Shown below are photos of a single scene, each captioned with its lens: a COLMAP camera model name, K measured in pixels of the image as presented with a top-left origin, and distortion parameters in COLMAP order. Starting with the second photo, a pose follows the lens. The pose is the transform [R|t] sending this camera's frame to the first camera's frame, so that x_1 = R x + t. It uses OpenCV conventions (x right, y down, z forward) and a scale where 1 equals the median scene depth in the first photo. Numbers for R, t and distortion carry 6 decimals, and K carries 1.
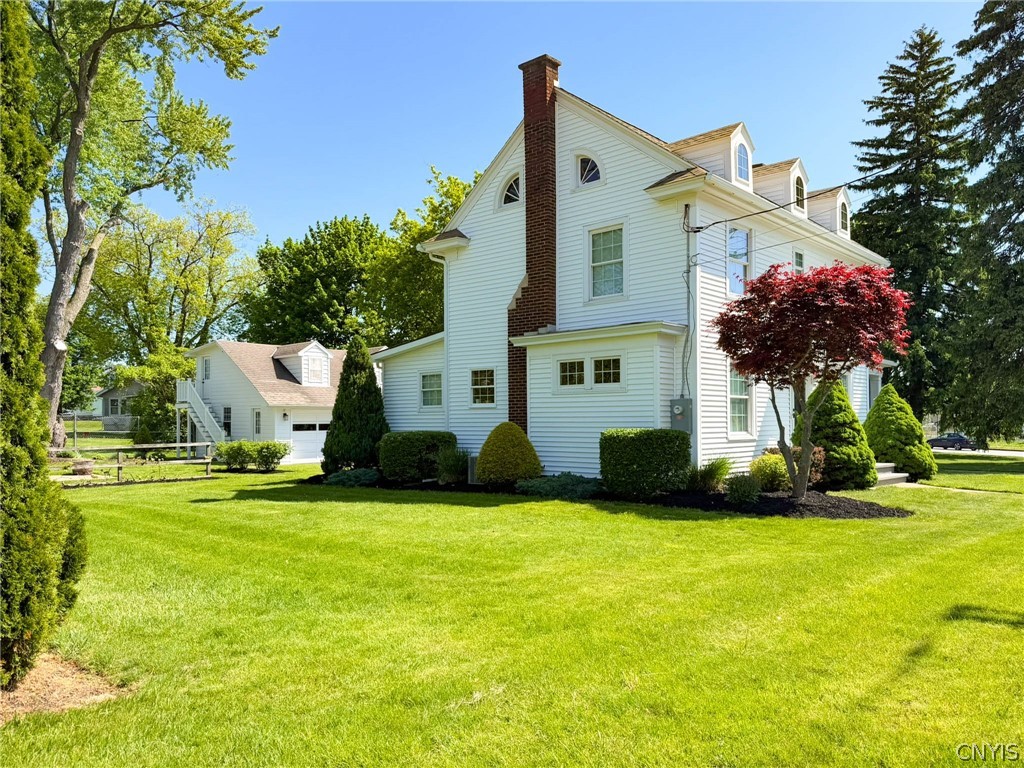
lens RADIAL K [[745.3, 0, 512.0], [0, 745.3, 384.0], [0, 0, 1]] dist [0.004832, -0.001379]
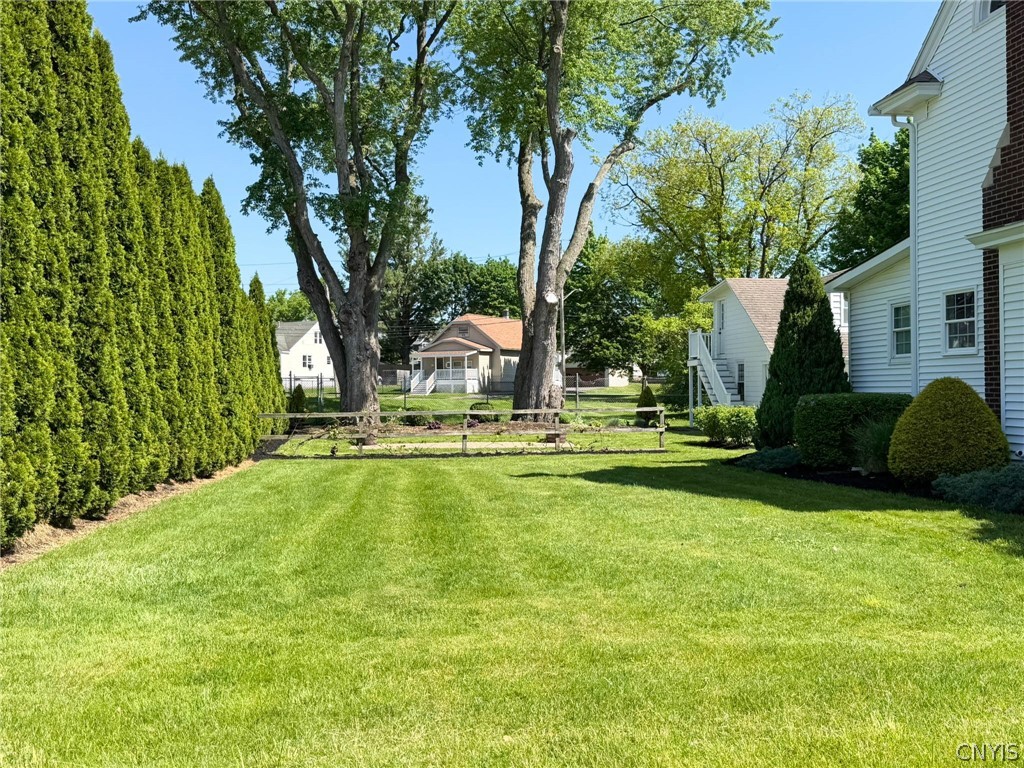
lens RADIAL K [[971.0, 0, 512.0], [0, 971.0, 384.0], [0, 0, 1]] dist [0.115317, -0.278295]
pose [[0.744083, -0.004320, -0.668073, 0.142038], [0.038165, 0.998621, 0.036051, 0.007822], [0.666996, -0.052322, 0.743221, 0.095638]]
